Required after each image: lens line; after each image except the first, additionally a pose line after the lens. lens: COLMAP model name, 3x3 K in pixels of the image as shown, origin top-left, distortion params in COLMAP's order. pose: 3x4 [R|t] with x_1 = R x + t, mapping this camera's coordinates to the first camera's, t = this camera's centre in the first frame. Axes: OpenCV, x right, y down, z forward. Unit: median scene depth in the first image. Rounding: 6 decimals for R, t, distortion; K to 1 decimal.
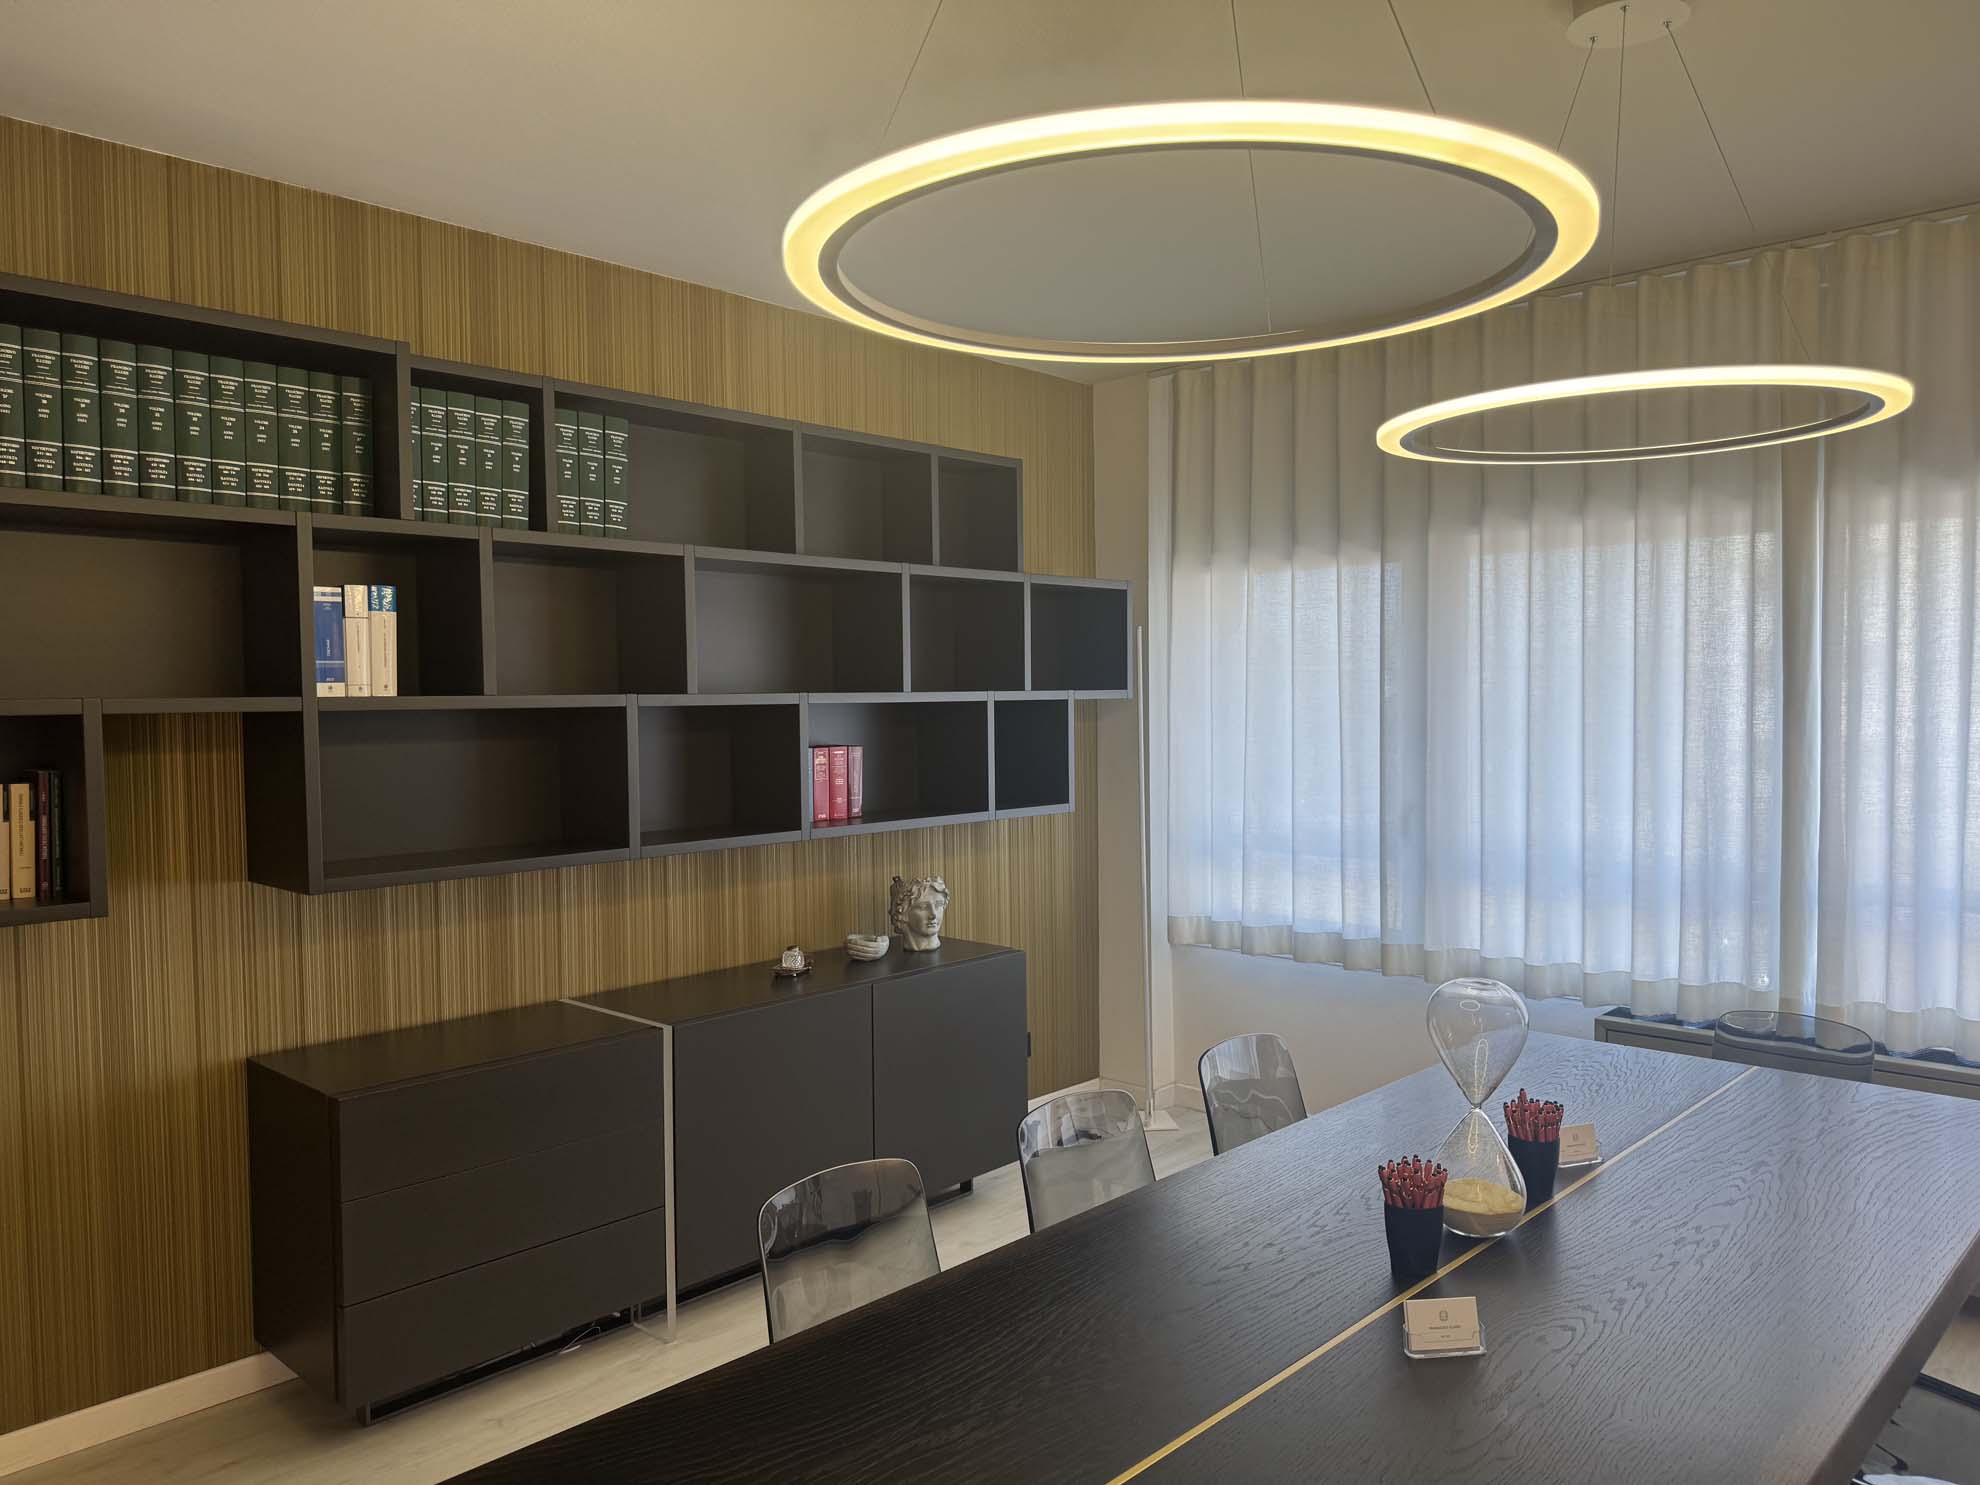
lens RADIAL K [[1416.3, 0, 977.7], [0, 1416.3, 728.0], [0, 0, 1]] dist [0.055392, -0.071157]
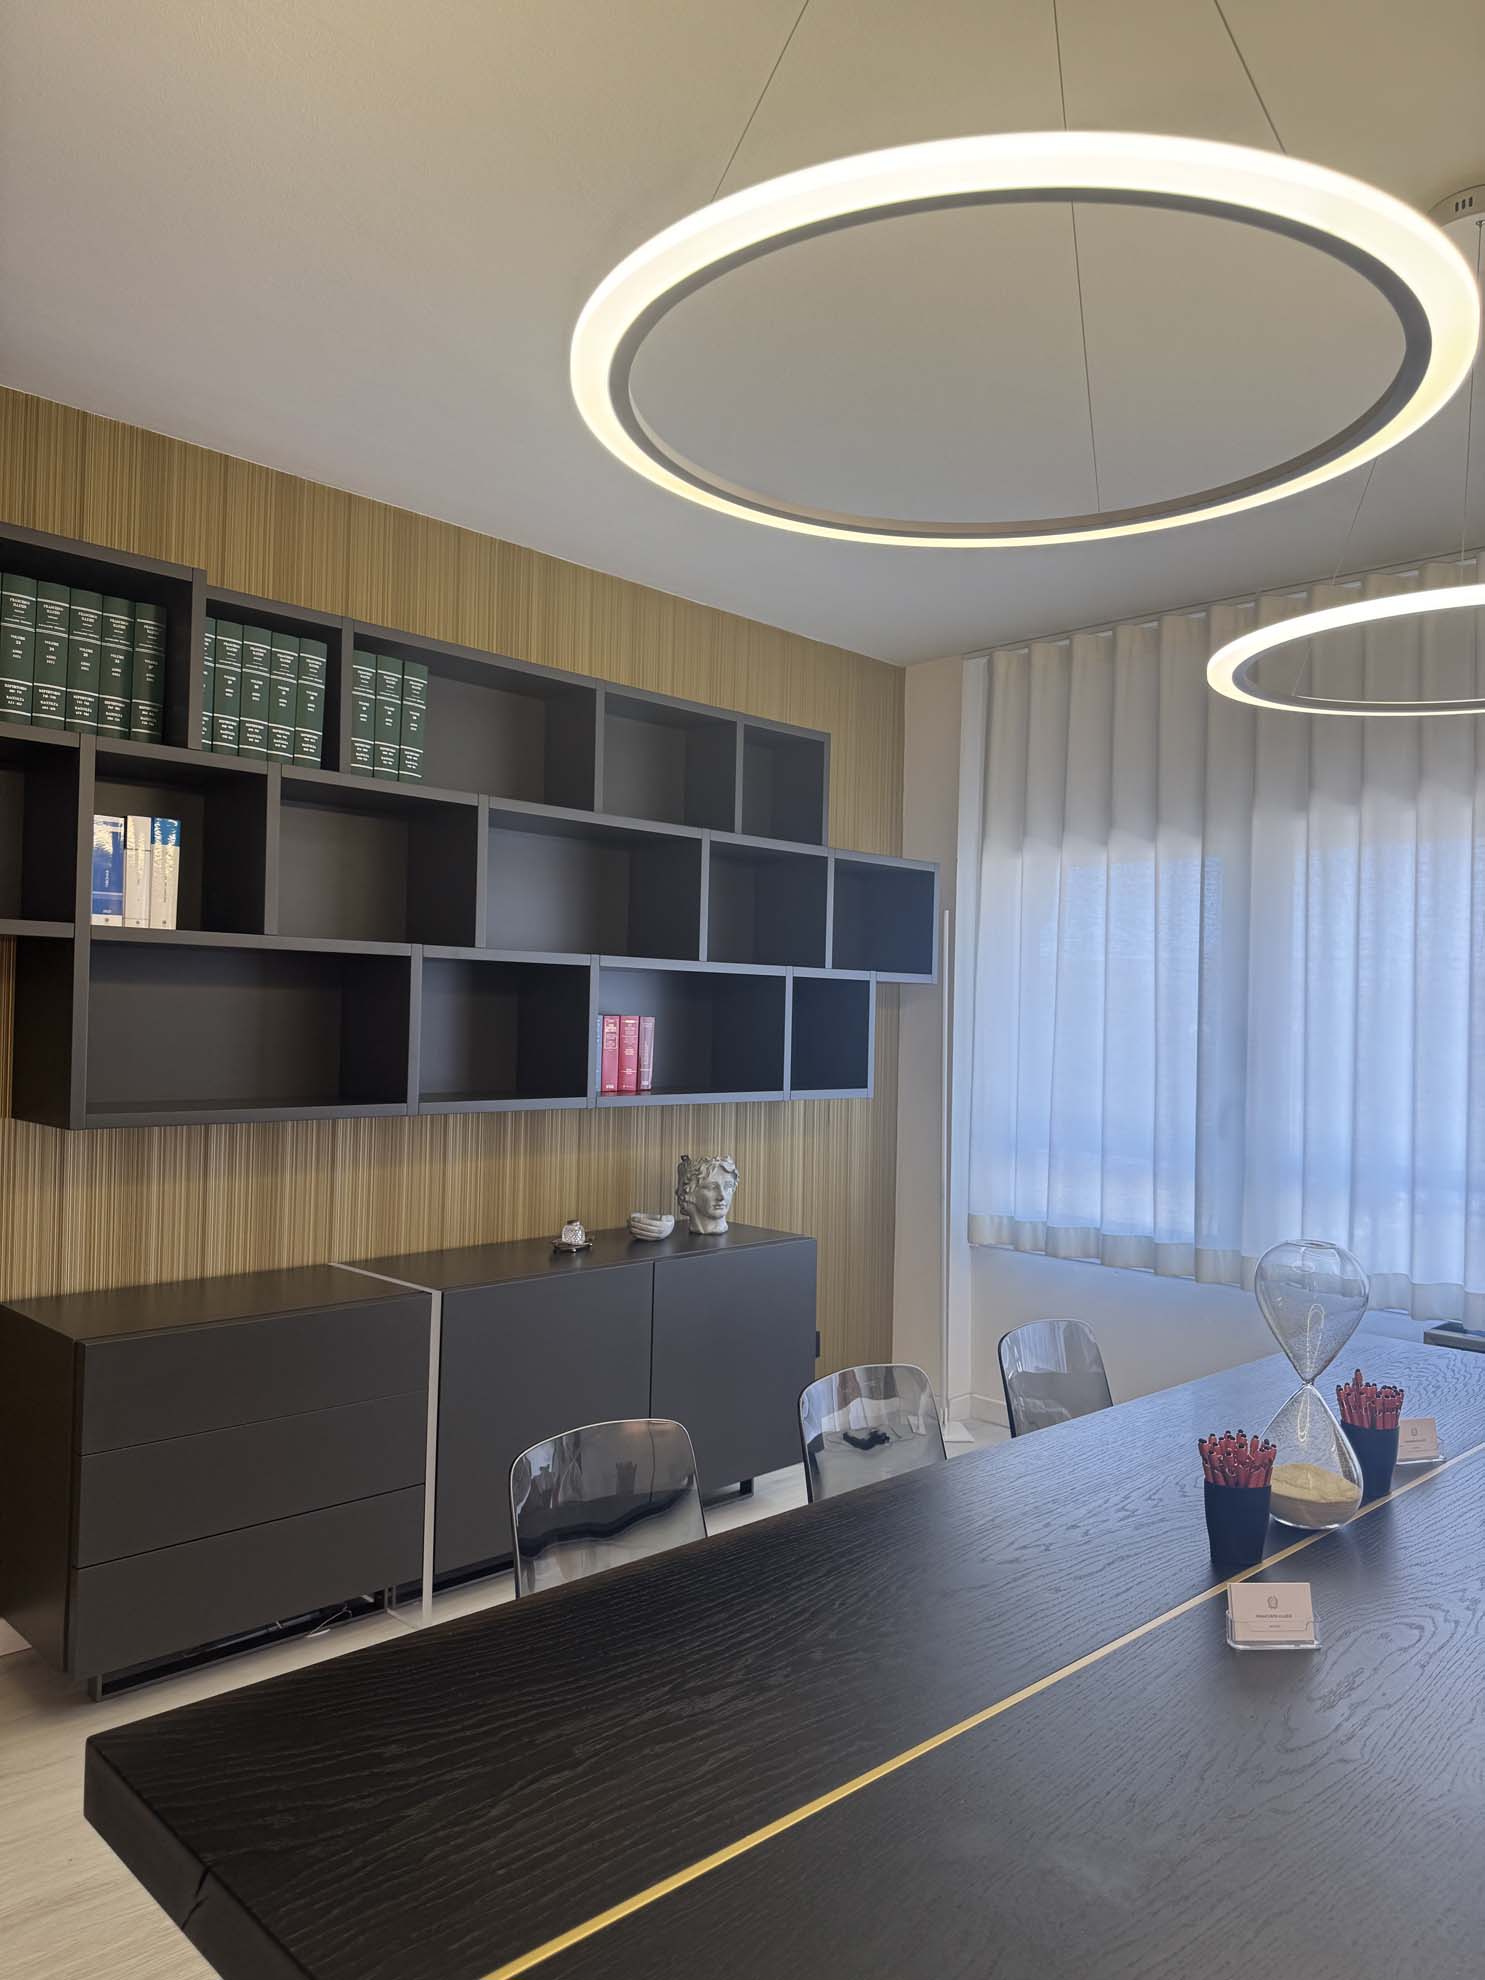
lens RADIAL K [[1416.3, 0, 735.0], [0, 1416.3, 971.9], [0, 0, 1]] dist [0.055392, -0.071157]
pose [[0.998865, 0.033546, -0.033826, 0.005901], [-0.035373, 0.997864, -0.054926, 0.041855], [0.031911, 0.056060, 0.997917, 0.044626]]
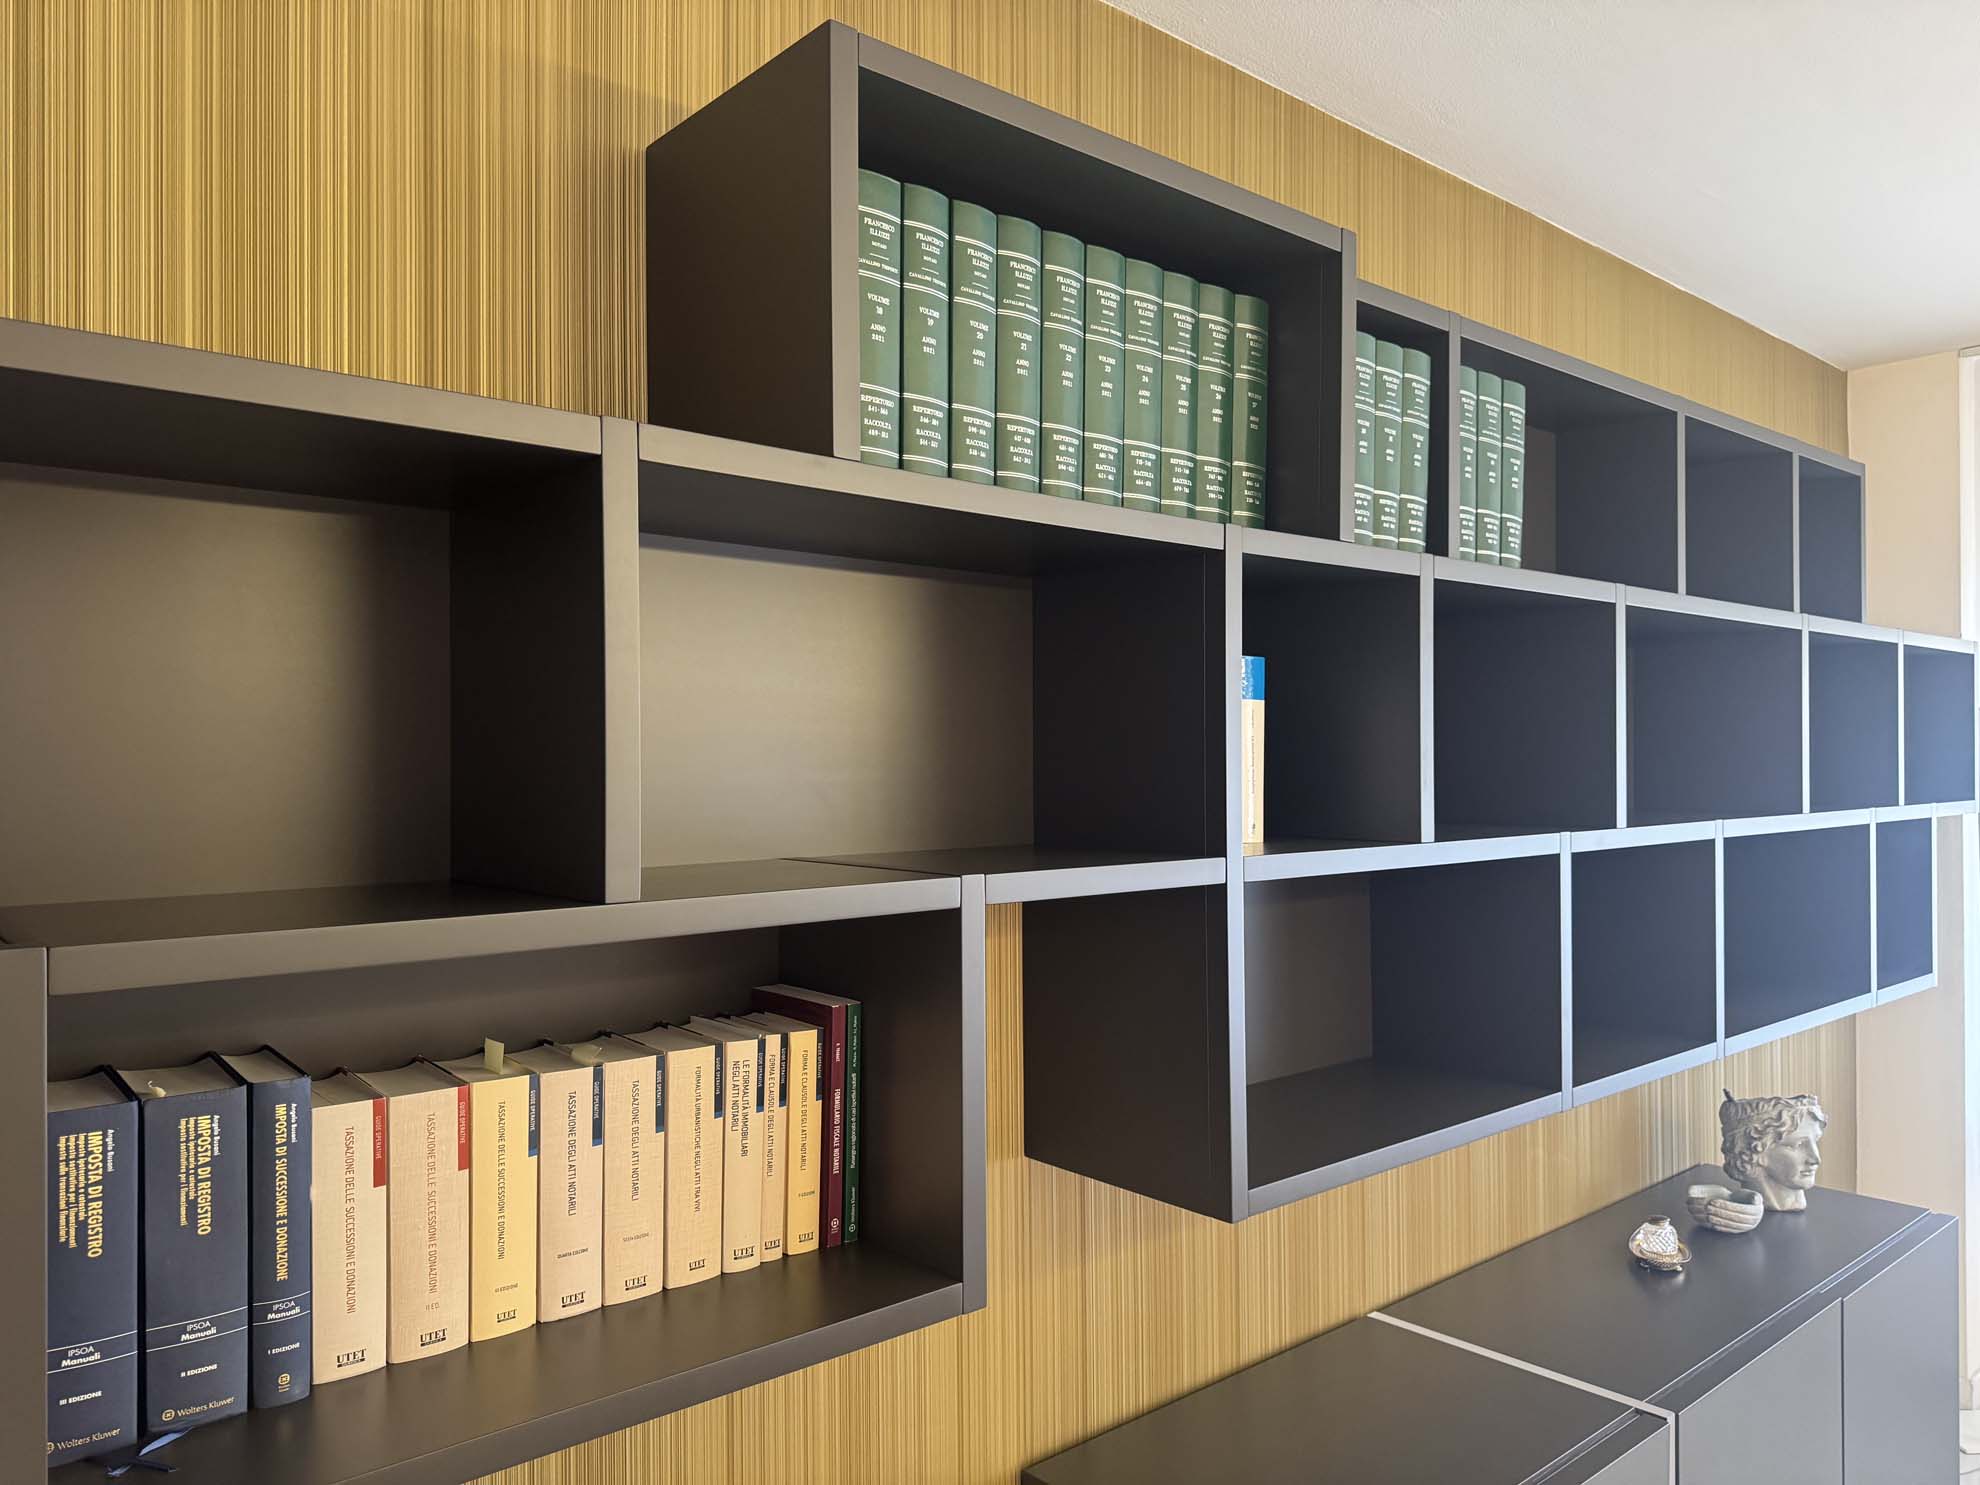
lens RADIAL K [[1416.3, 0, 976.5], [0, 1416.3, 726.6], [0, 0, 1]] dist [0.055392, -0.071157]
pose [[0.994819, 0.010000, -0.101168, -0.445515], [-0.014156, 0.999081, -0.040445, -0.042663], [0.100671, 0.041667, 0.994047, 0.386459]]
